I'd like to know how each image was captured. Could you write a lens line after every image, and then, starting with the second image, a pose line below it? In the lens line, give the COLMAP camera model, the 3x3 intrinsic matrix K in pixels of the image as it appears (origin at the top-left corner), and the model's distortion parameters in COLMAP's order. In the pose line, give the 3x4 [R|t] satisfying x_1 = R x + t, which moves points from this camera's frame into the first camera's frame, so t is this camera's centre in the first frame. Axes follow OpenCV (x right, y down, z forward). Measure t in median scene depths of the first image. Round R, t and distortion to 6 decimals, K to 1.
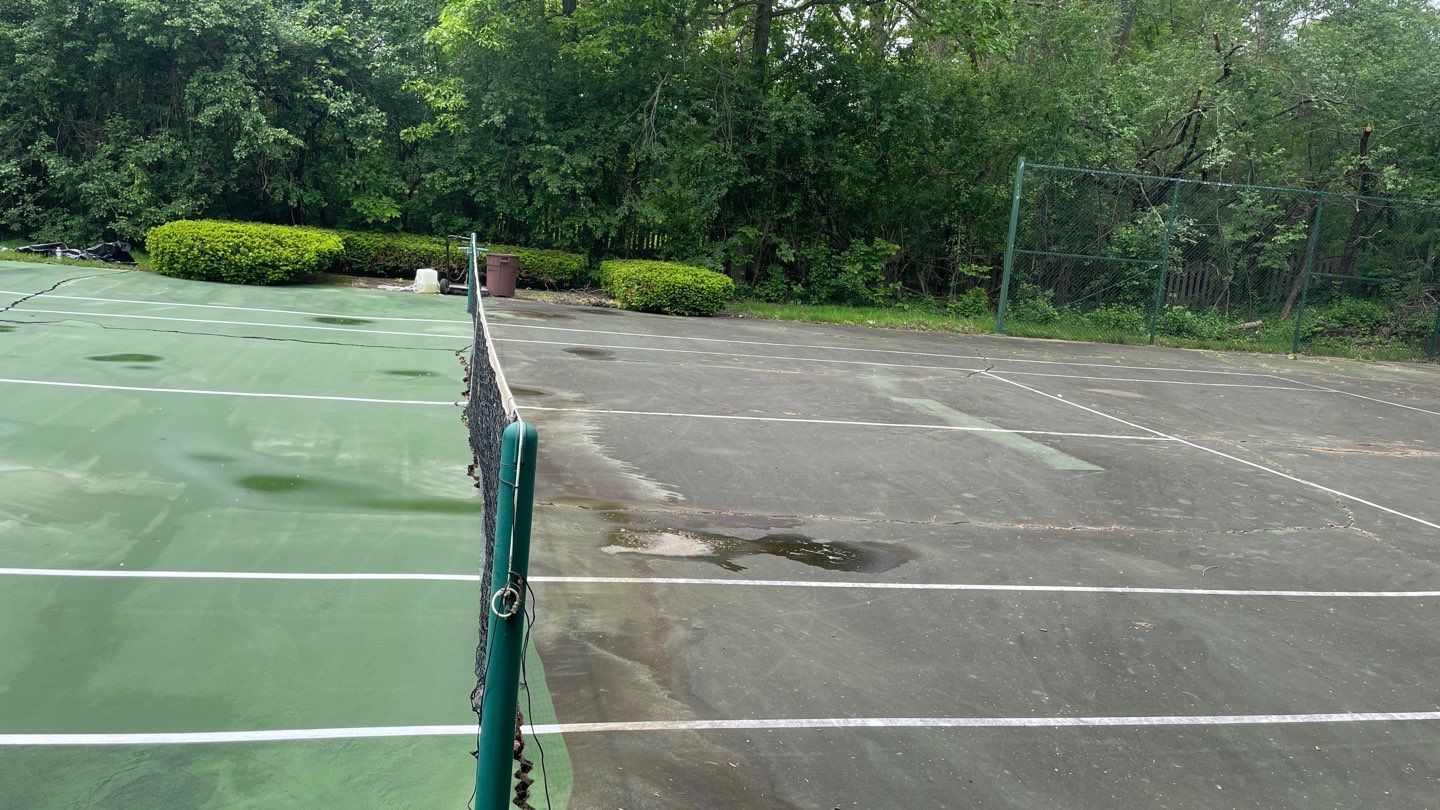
lens RADIAL K [[1091.3, 0, 710.8], [0, 1091.3, 401.8], [0, 0, 1]] dist [0.093875, -0.116961]
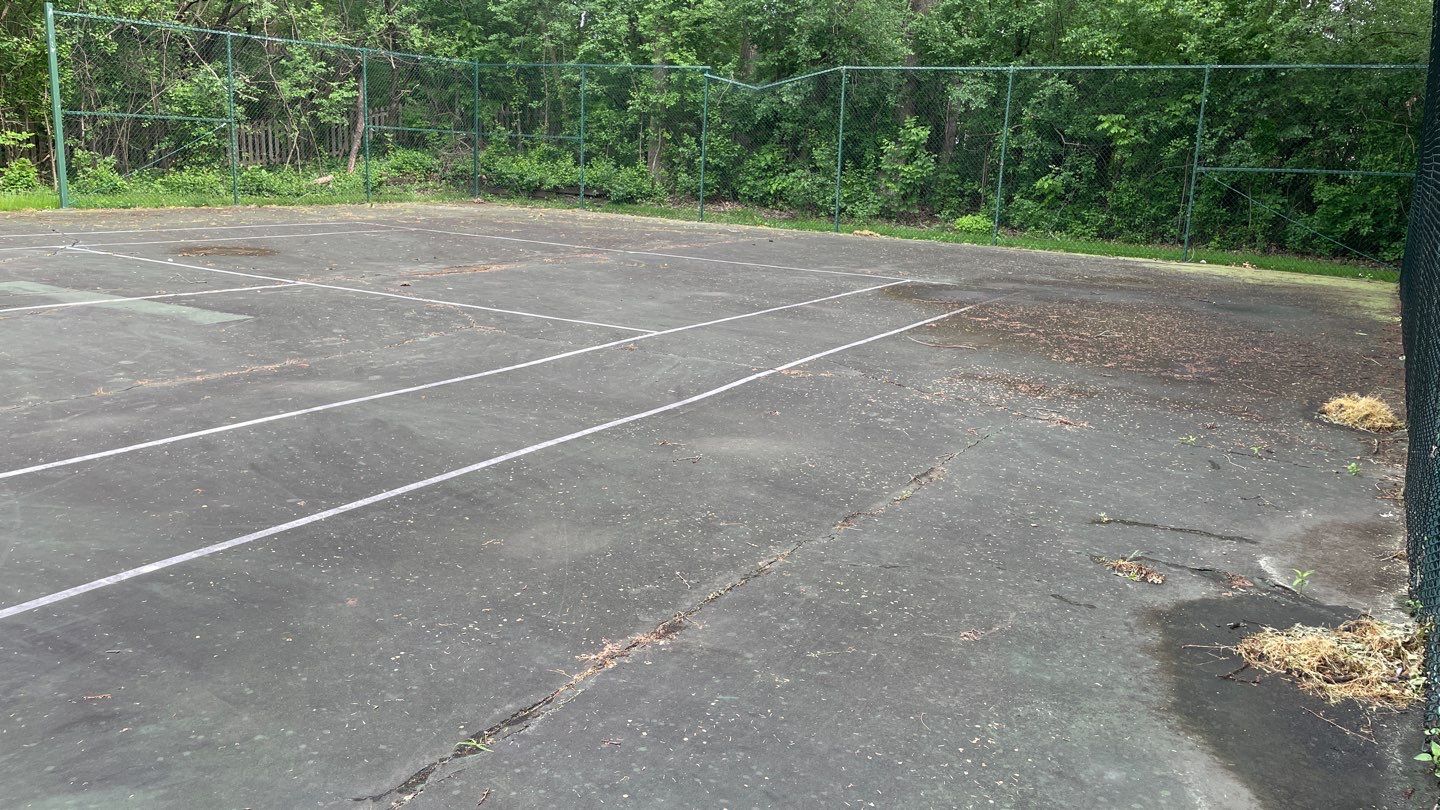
lens RADIAL K [[1091.3, 0, 719.9], [0, 1091.3, 387.7], [0, 0, 1]] dist [0.093875, -0.116961]
pose [[0.692107, -0.211049, 0.690251, -0.020187], [0.136854, 0.977321, 0.161600, 0.006579], [-0.708702, -0.017381, 0.705294, -0.005934]]
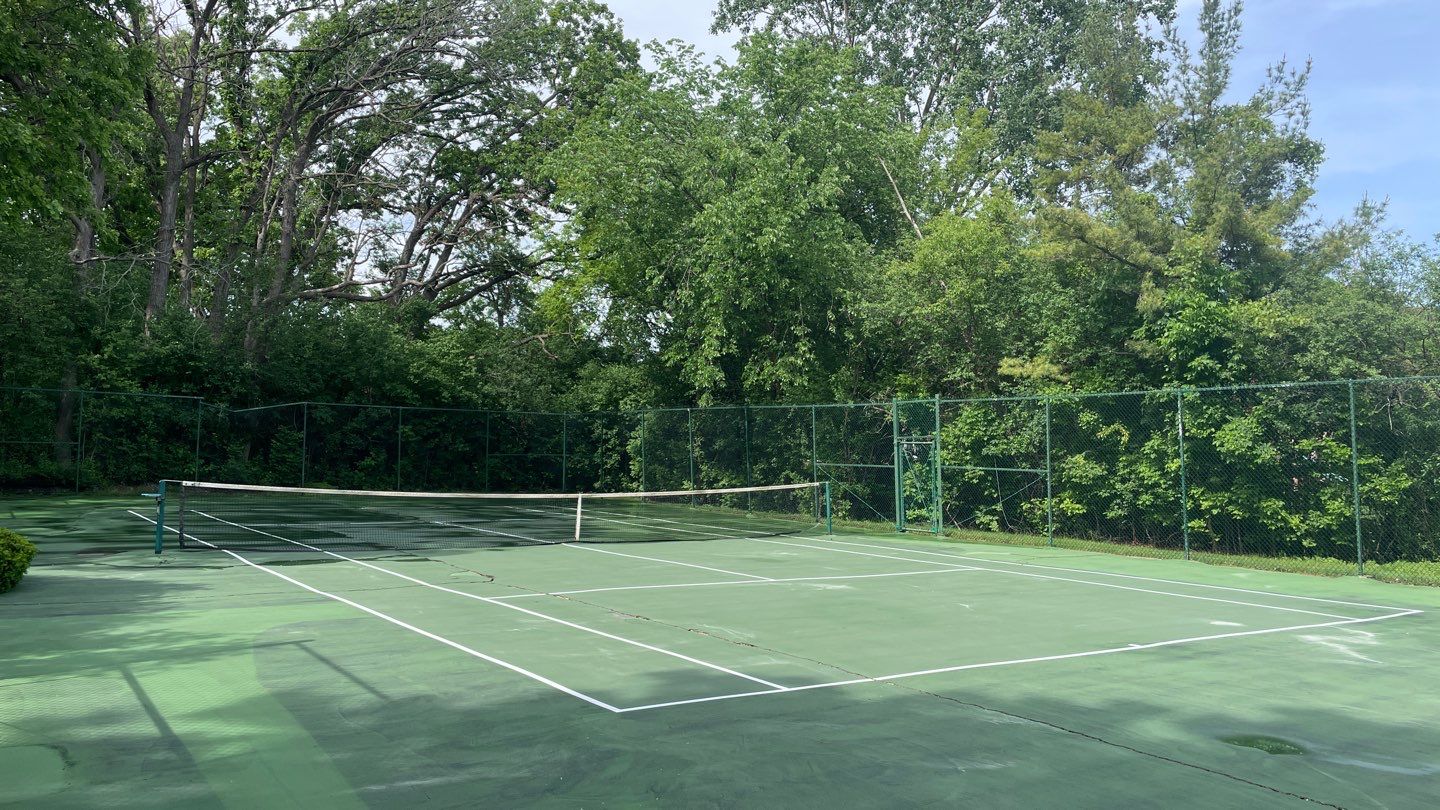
lens RADIAL K [[1091.3, 0, 718.9], [0, 1091.3, 398.4], [0, 0, 1]] dist [0.093875, -0.116961]
pose [[-0.371975, -0.054786, 0.926624, -1.155837], [0.093689, 0.990943, 0.096199, -0.233437], [-0.923502, 0.122598, -0.363473, 0.709507]]
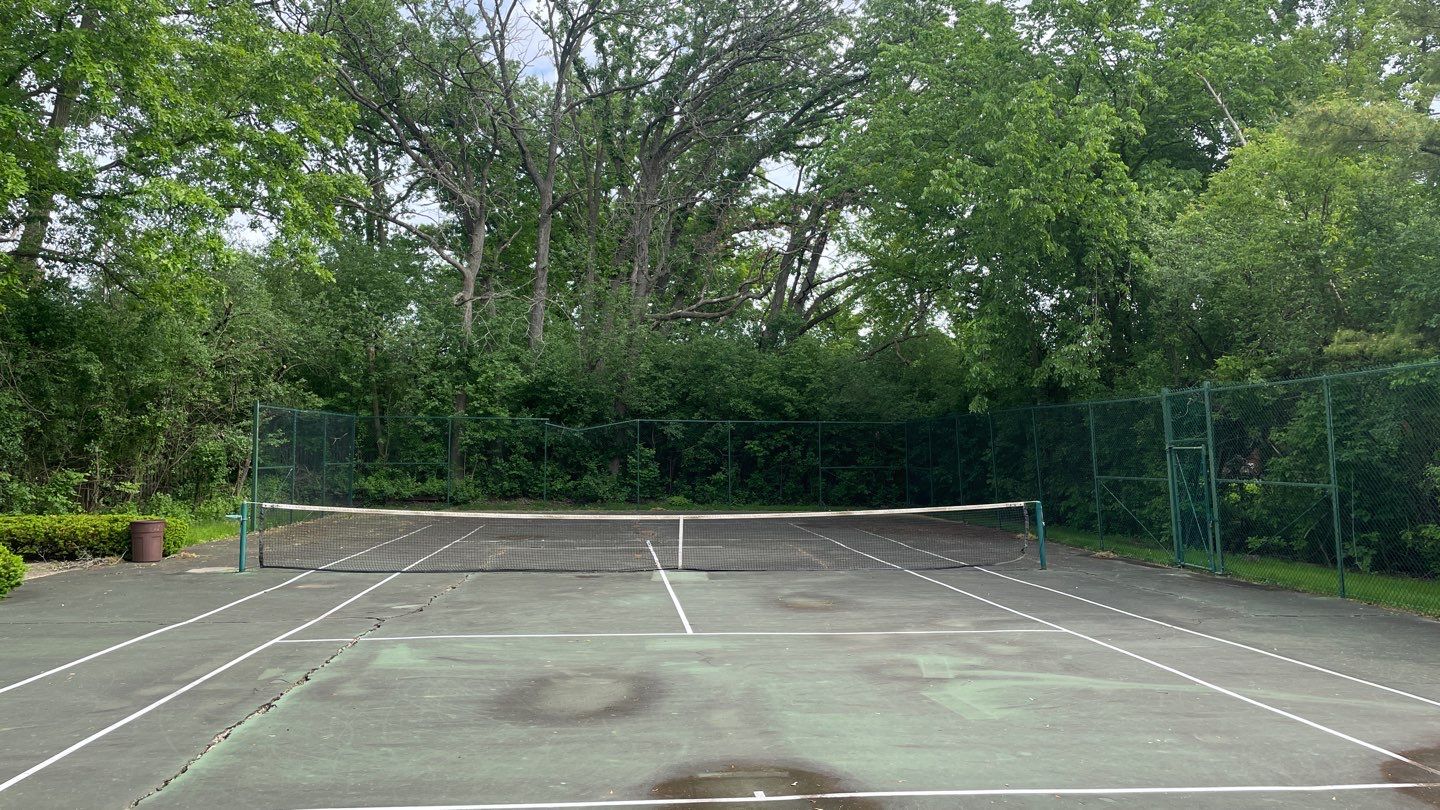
lens RADIAL K [[1091.3, 0, 730.7], [0, 1091.3, 394.5], [0, 0, 1]] dist [0.093875, -0.116961]
pose [[0.108830, -0.037315, 0.993360, -1.051330], [0.167243, 0.985738, 0.018706, -0.164421], [-0.979891, 0.164096, 0.113518, 0.284208]]
